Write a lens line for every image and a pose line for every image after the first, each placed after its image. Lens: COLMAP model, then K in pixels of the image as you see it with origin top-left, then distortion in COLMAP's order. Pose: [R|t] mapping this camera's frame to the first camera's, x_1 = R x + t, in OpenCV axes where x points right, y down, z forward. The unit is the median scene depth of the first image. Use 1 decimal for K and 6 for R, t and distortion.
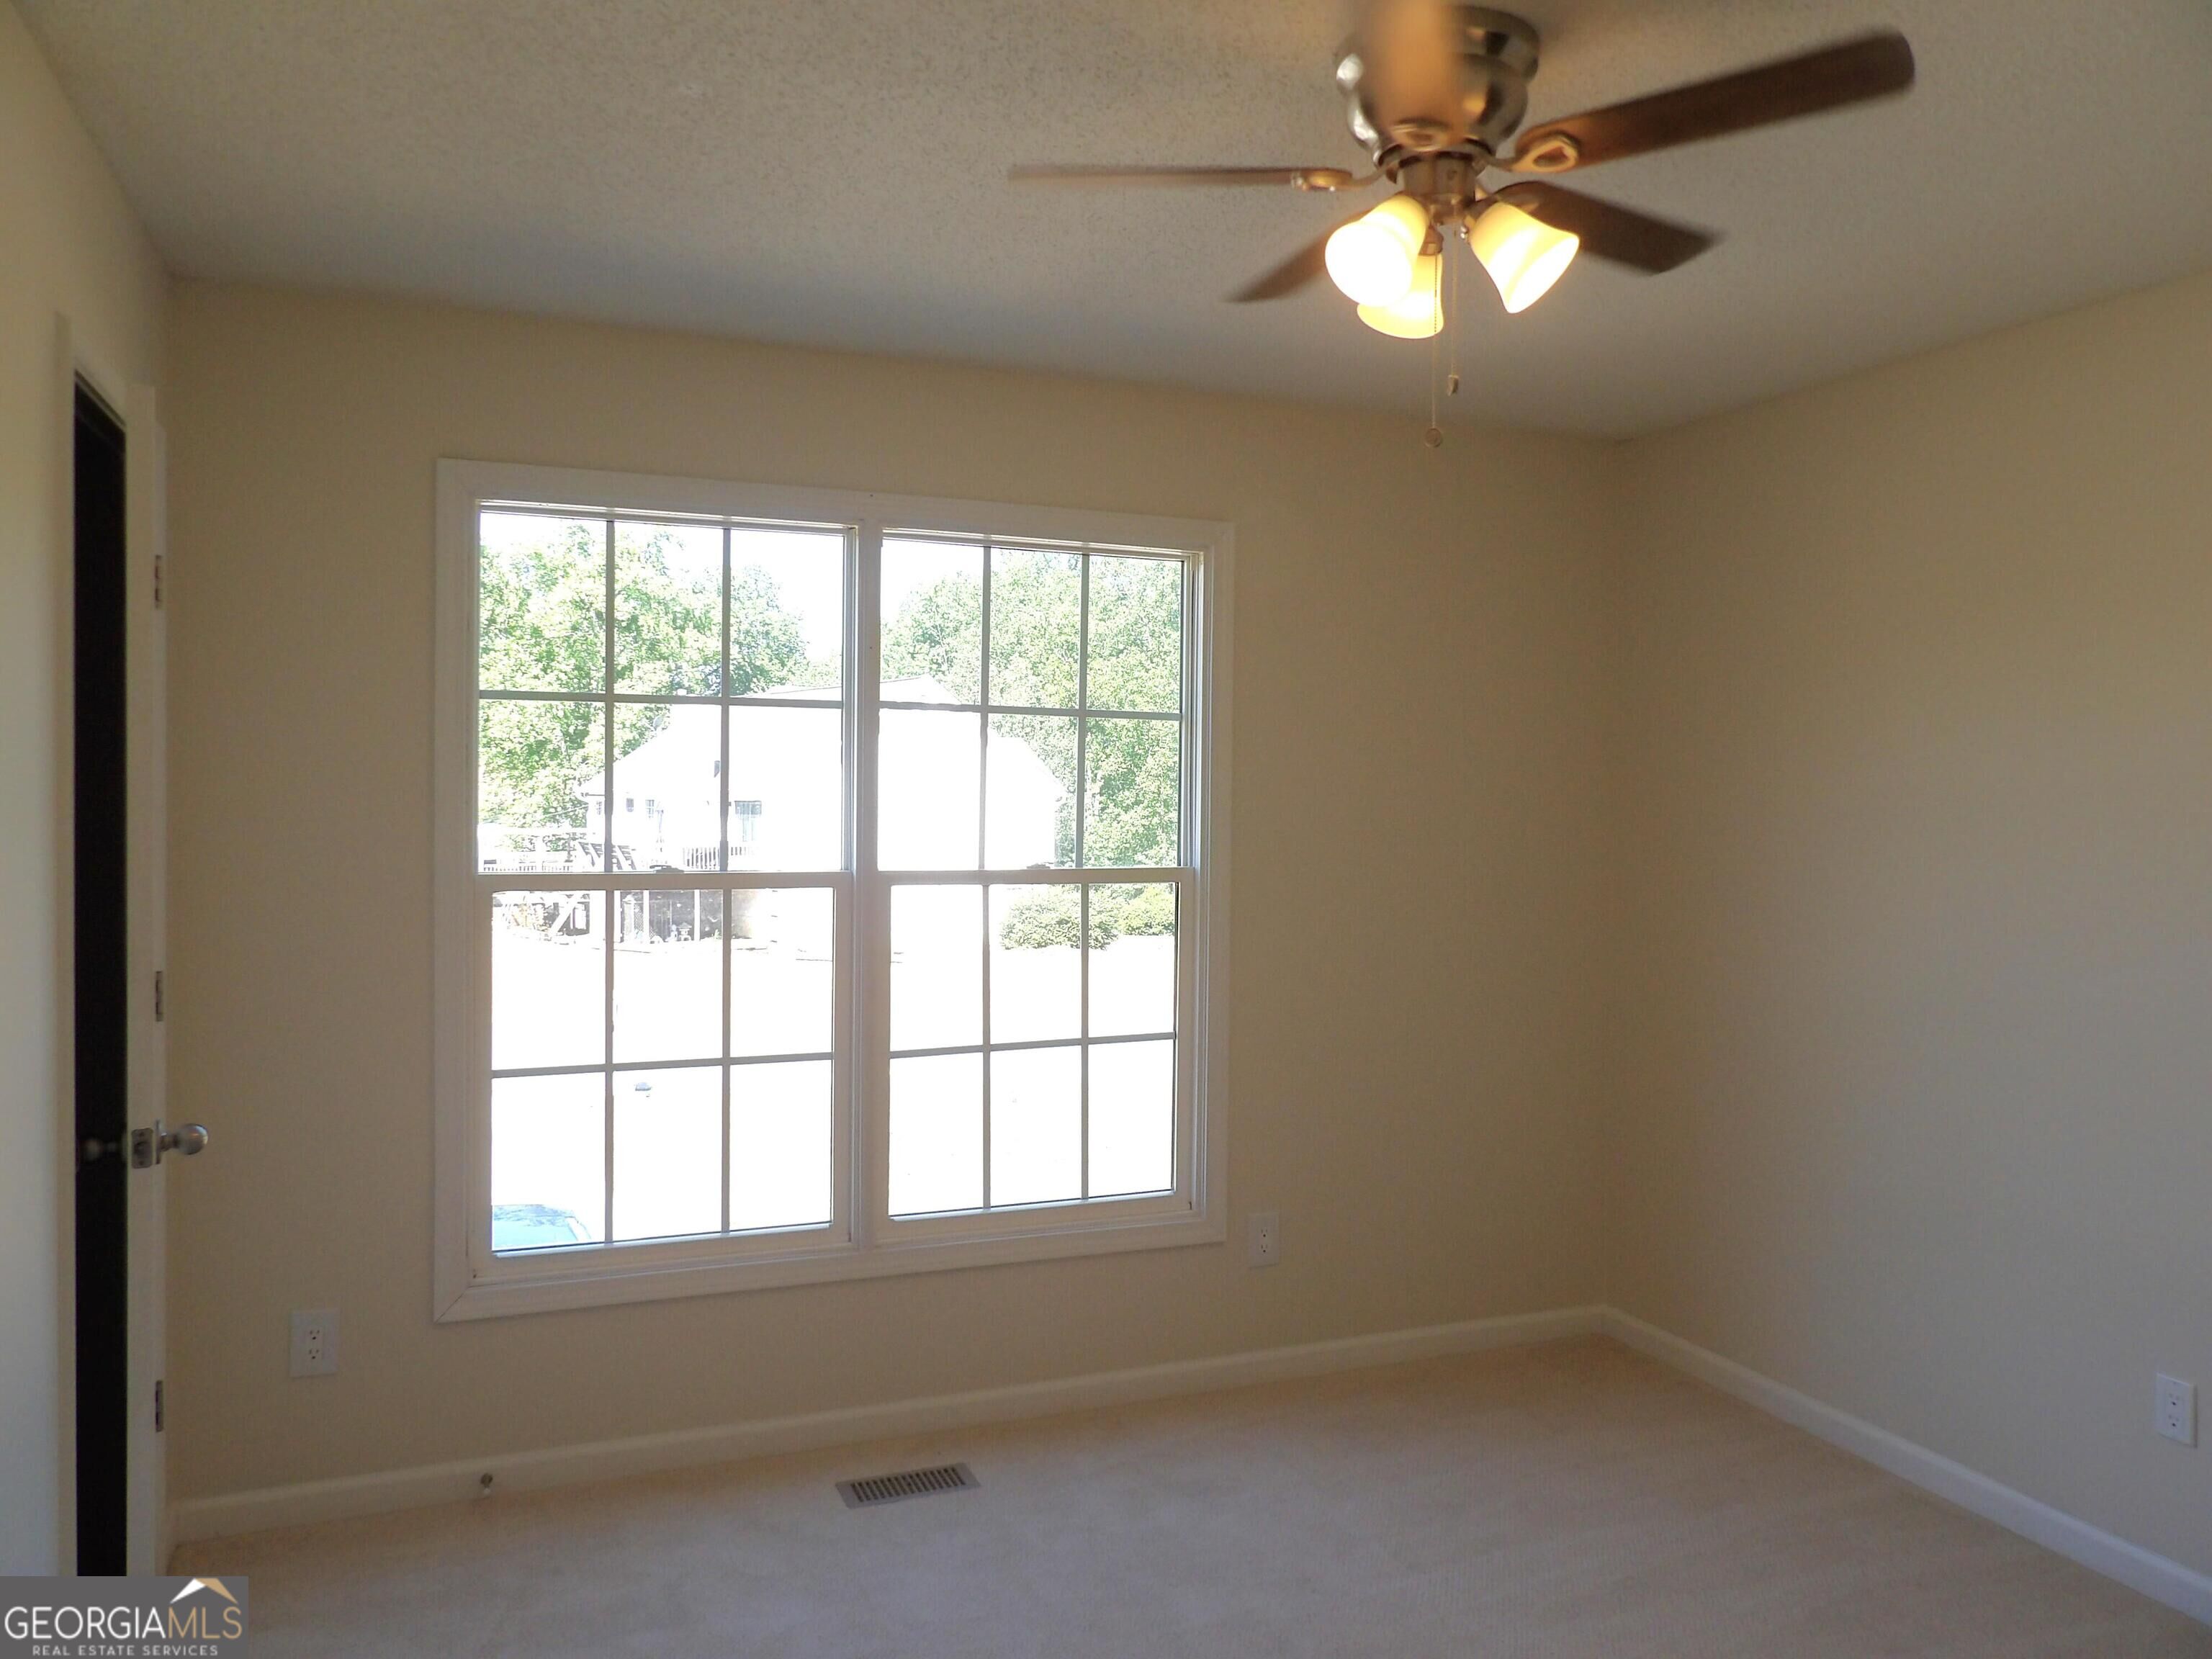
lens RADIAL K [[1567.4, 0, 1106.0], [0, 1567.4, 829.5], [0, 0, 1]] dist [0.009634, 0.000245]
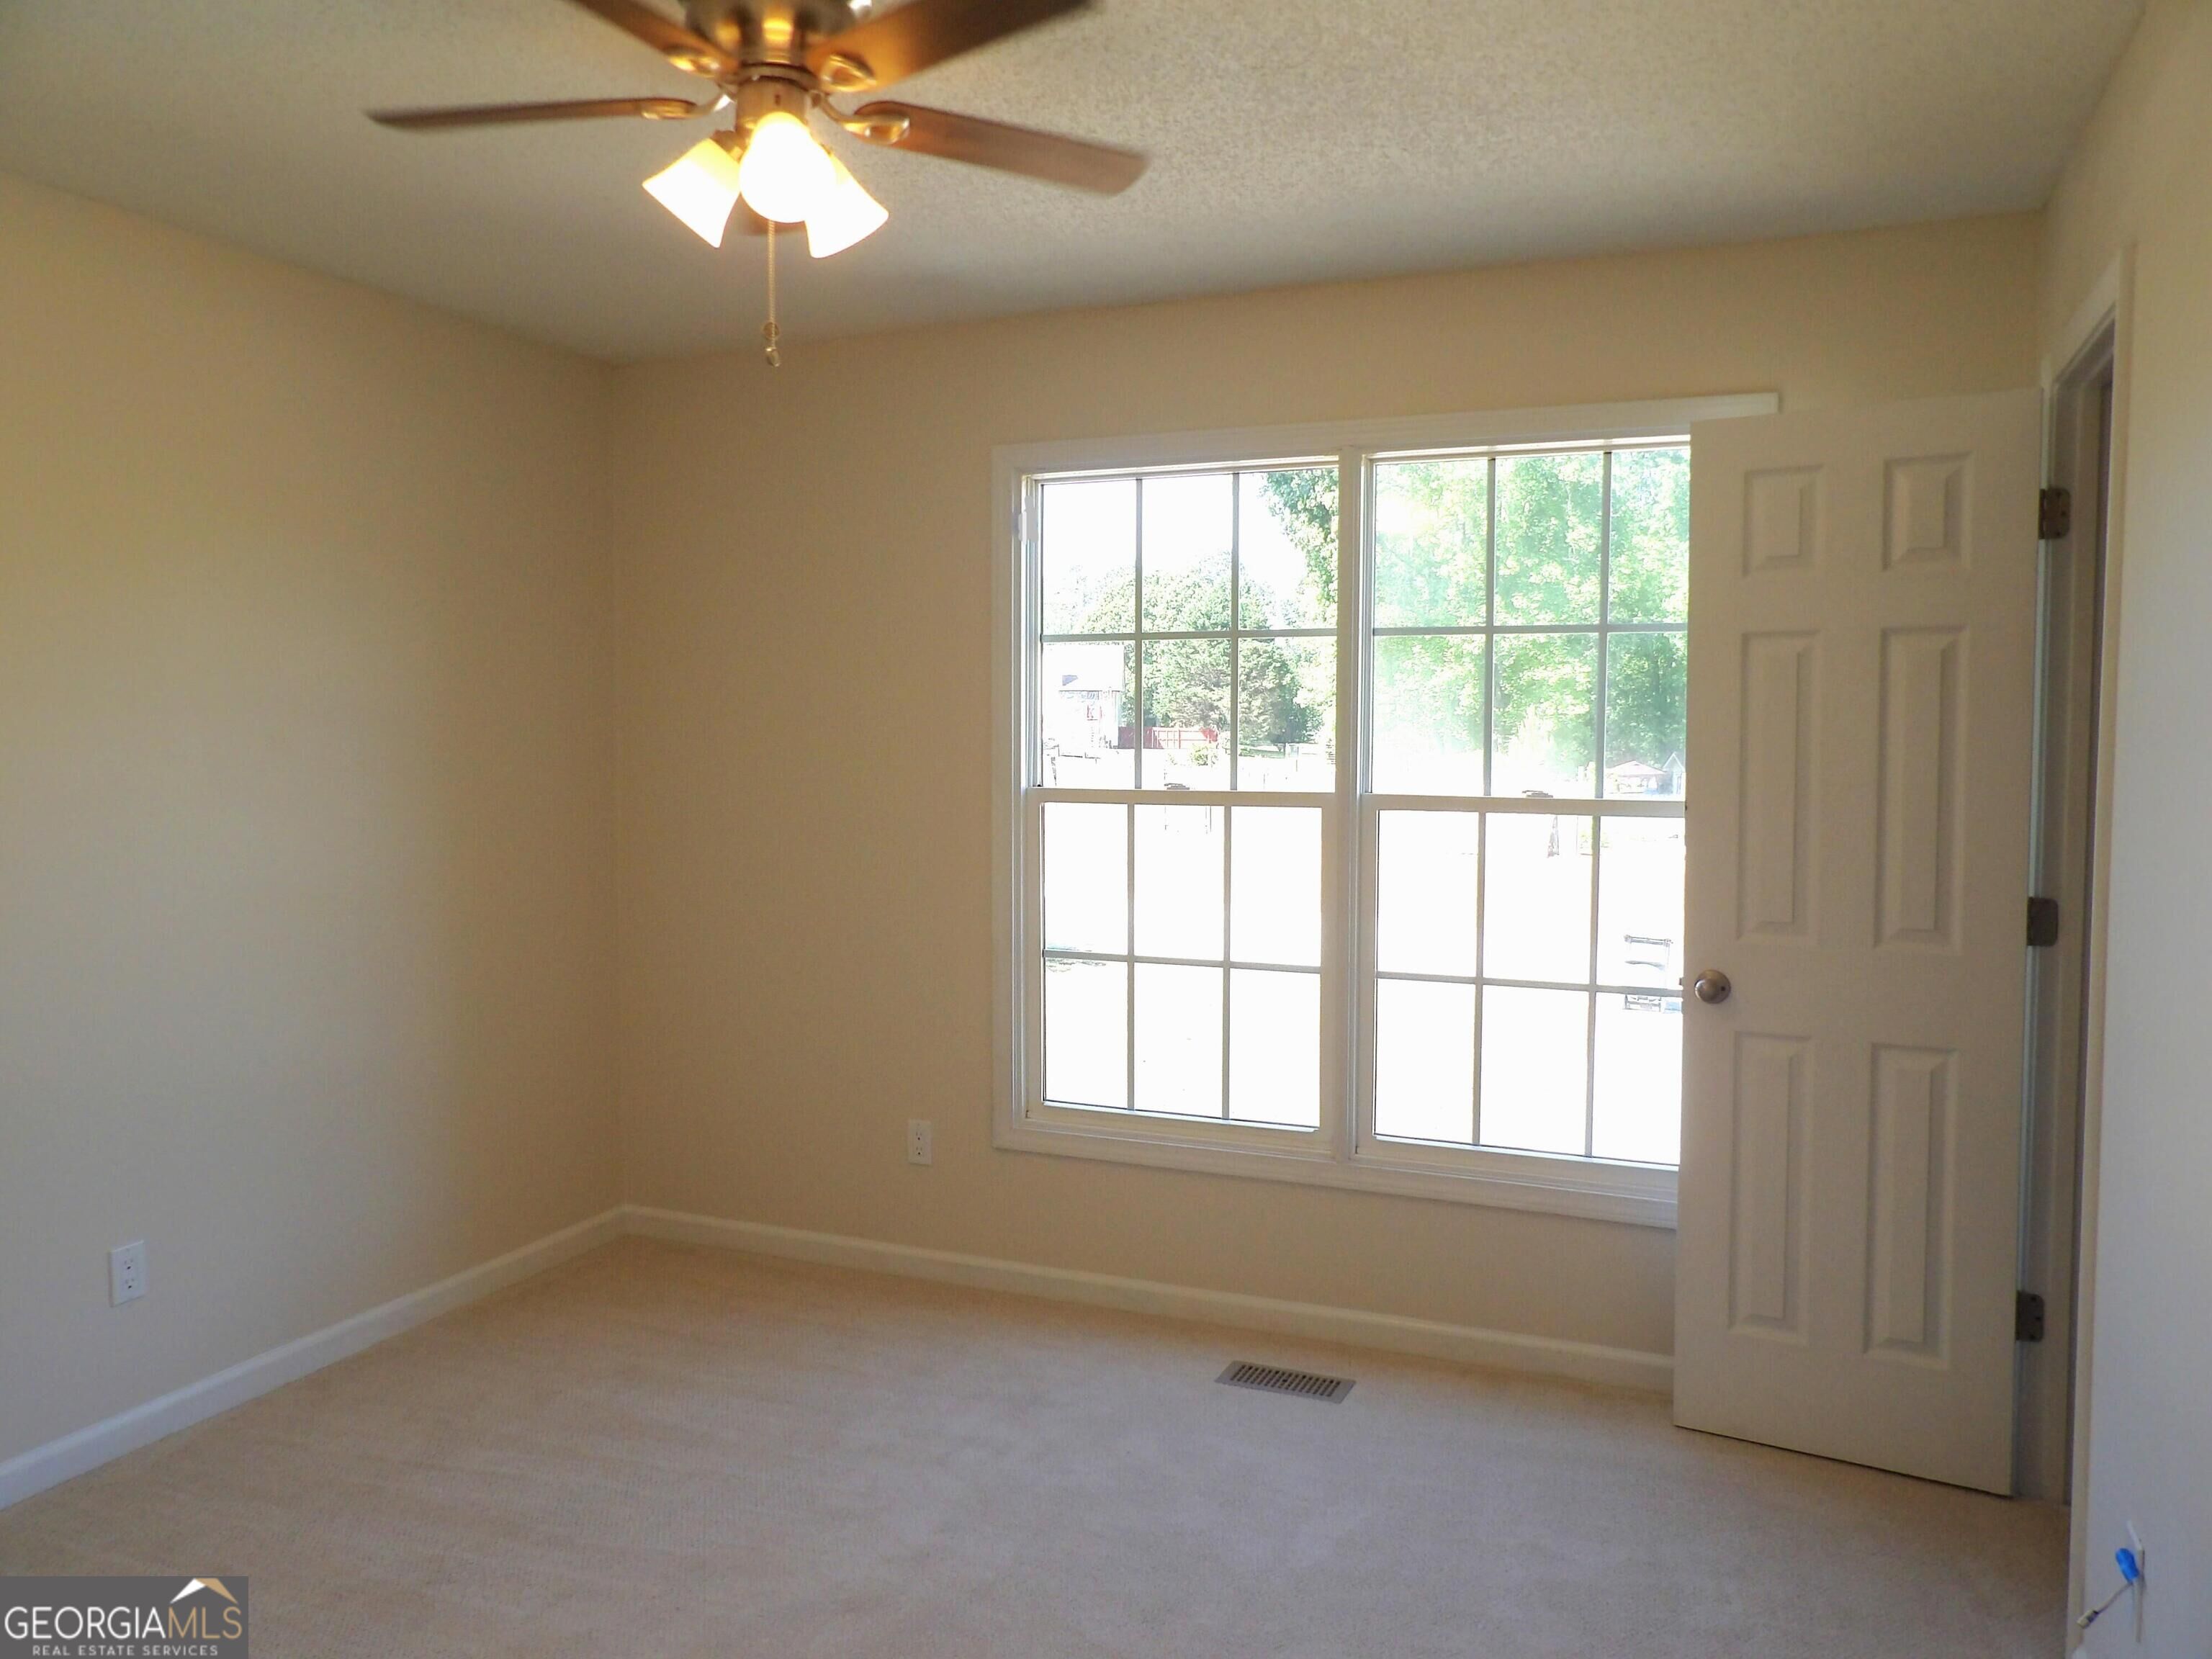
lens RADIAL K [[1529.7, 0, 1106.4], [0, 1529.7, 810.0], [0, 0, 1]] dist [-0.001507, -0.000708]
pose [[0.728729, 0.034961, -0.683910, 0.412558], [-0.011882, 0.999191, 0.038417, 0.000425], [0.684700, -0.019870, 0.728554, 0.164417]]
